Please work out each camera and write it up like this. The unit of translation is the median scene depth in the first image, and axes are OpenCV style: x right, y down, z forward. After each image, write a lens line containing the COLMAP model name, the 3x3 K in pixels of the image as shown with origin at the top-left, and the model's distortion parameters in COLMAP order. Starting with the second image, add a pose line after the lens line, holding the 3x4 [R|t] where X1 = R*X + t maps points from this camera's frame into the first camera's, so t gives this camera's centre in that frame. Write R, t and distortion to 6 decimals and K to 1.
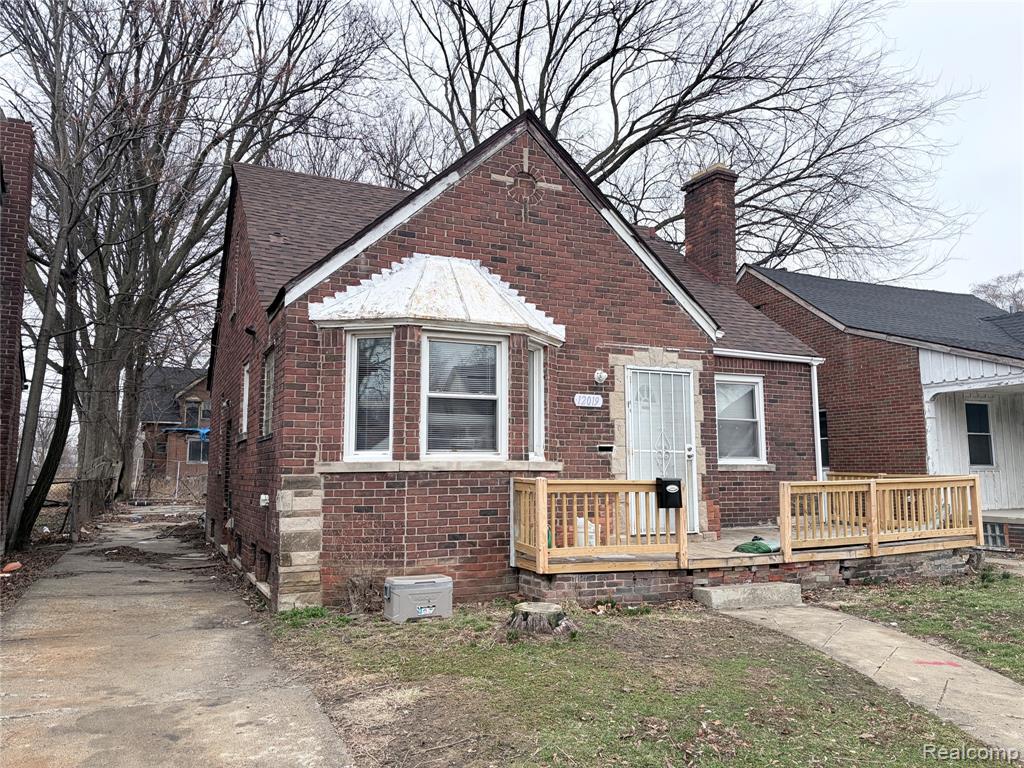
lens RADIAL K [[755.4, 0, 529.5], [0, 755.4, 380.3], [0, 0, 1]] dist [0.066131, -0.072311]
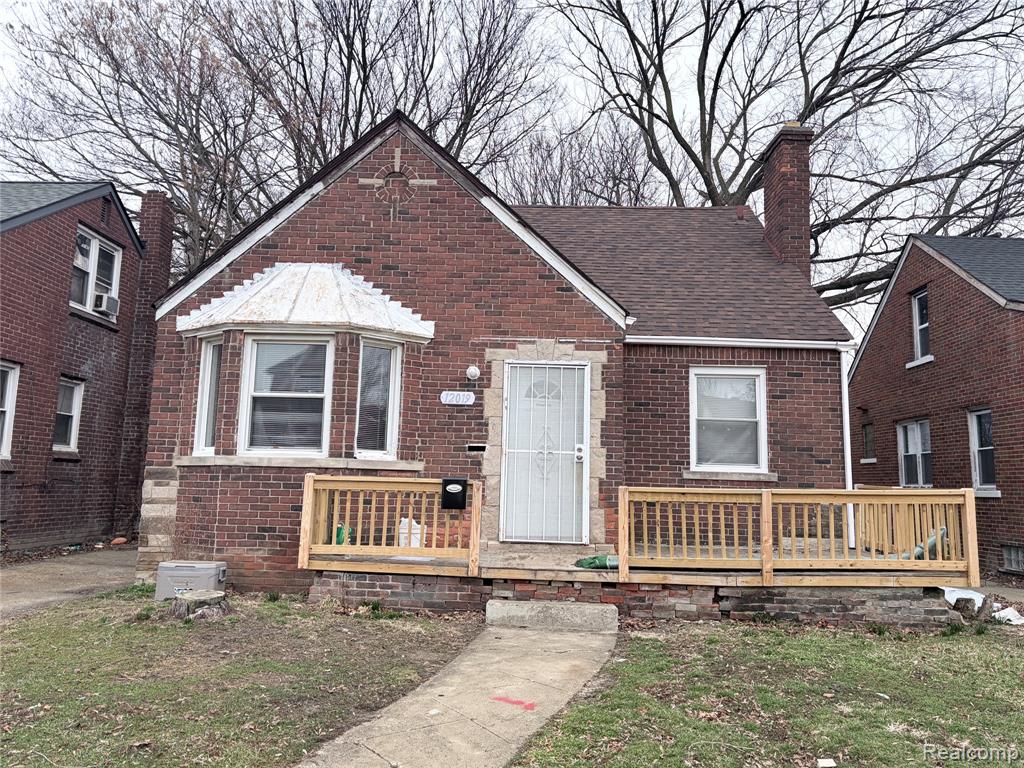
lens RADIAL K [[755.4, 0, 529.5], [0, 755.4, 380.3], [0, 0, 1]] dist [0.066131, -0.072311]
pose [[0.896596, -0.034178, -0.441528, 0.588608], [0.024996, 0.999334, -0.026597, 0.032441], [0.442143, 0.012810, 0.896853, 0.181093]]
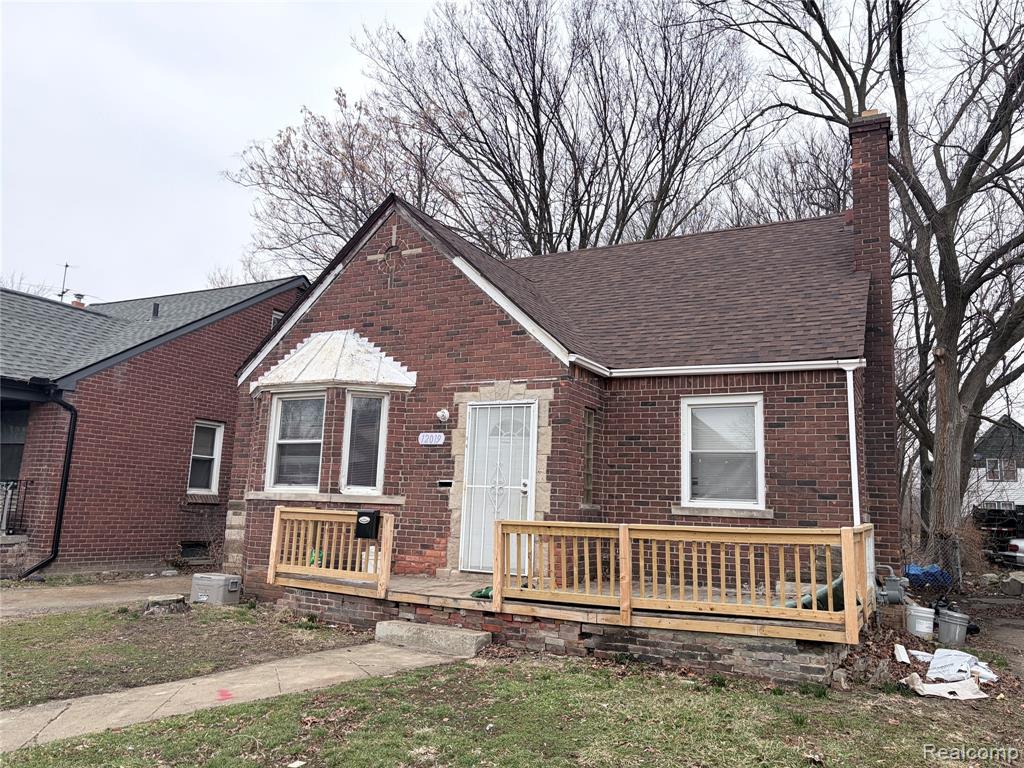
lens RADIAL K [[755.4, 0, 529.5], [0, 755.4, 380.3], [0, 0, 1]] dist [0.066131, -0.072311]
pose [[0.607505, -0.108059, -0.786931, 1.022709], [0.056098, 0.994066, -0.093195, 0.052453], [0.792332, 0.012471, 0.609962, 0.458366]]
